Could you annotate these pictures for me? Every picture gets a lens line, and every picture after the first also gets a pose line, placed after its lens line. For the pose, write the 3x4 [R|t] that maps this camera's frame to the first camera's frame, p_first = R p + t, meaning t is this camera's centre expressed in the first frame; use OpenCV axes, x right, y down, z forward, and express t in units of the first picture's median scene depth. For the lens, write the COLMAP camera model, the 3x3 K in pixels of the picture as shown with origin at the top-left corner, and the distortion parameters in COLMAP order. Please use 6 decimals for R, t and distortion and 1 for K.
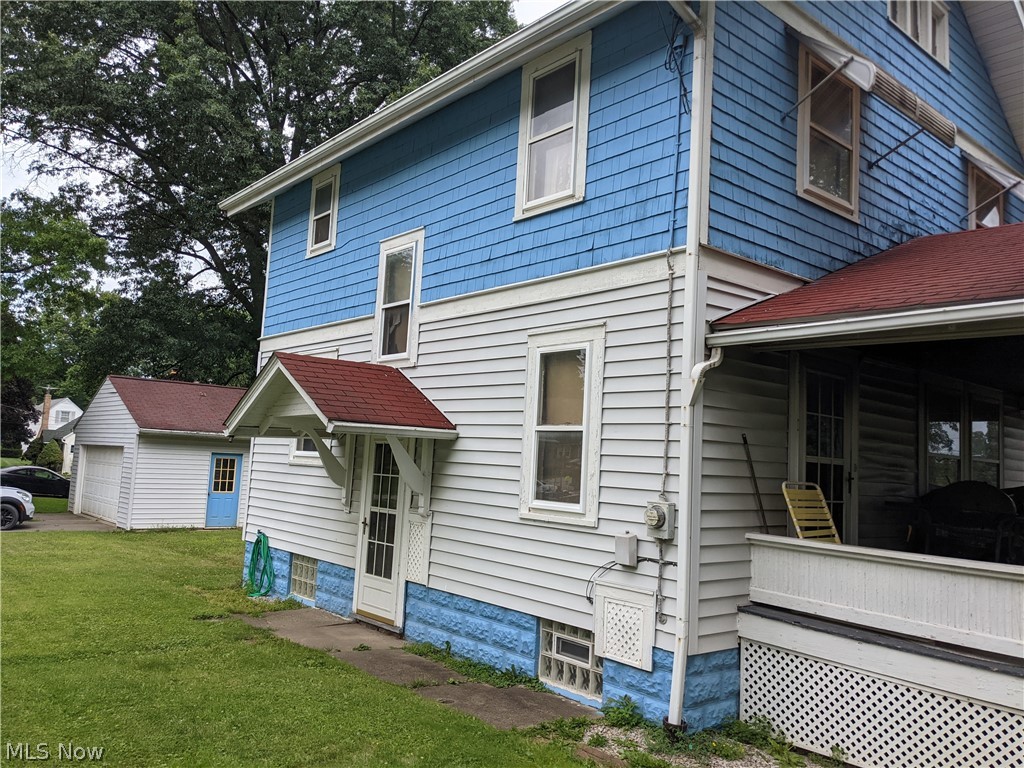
lens RADIAL K [[795.0, 0, 509.1], [0, 795.0, 384.7], [0, 0, 1]] dist [0.047546, -0.003822]
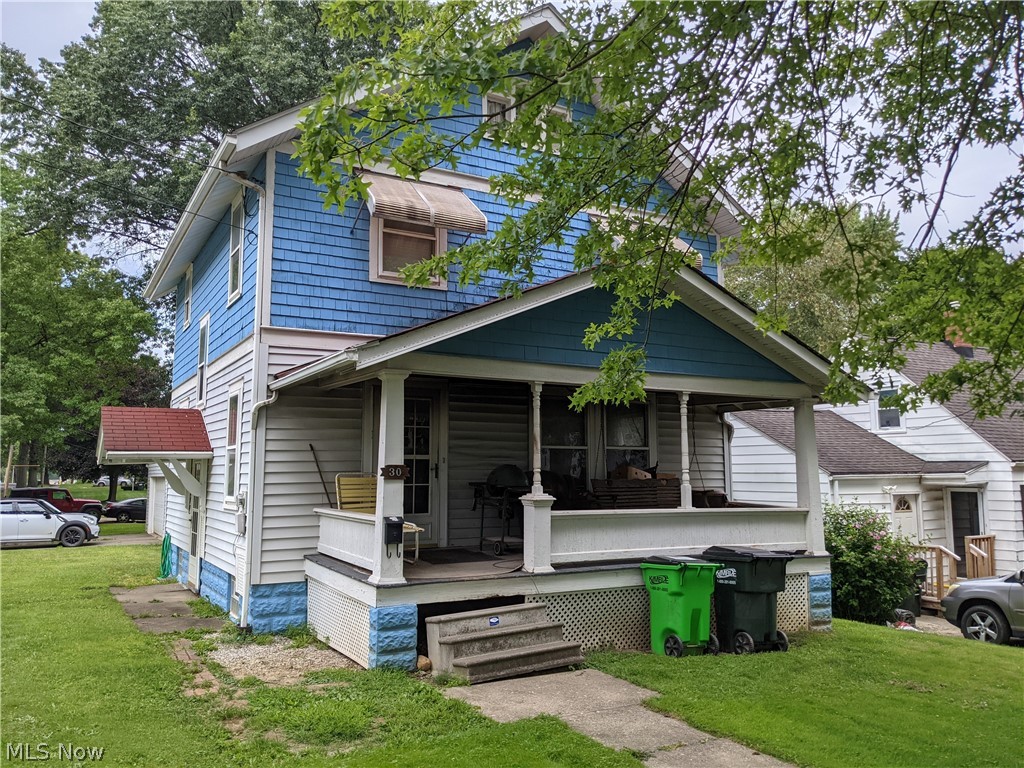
lens RADIAL K [[795.0, 0, 516.6], [0, 795.0, 383.4], [0, 0, 1]] dist [0.047546, -0.003822]
pose [[0.982349, -0.075886, -0.170976, 0.943047], [0.072673, 0.997043, -0.024980, 0.011836], [0.172366, 0.012113, 0.984959, -0.447315]]
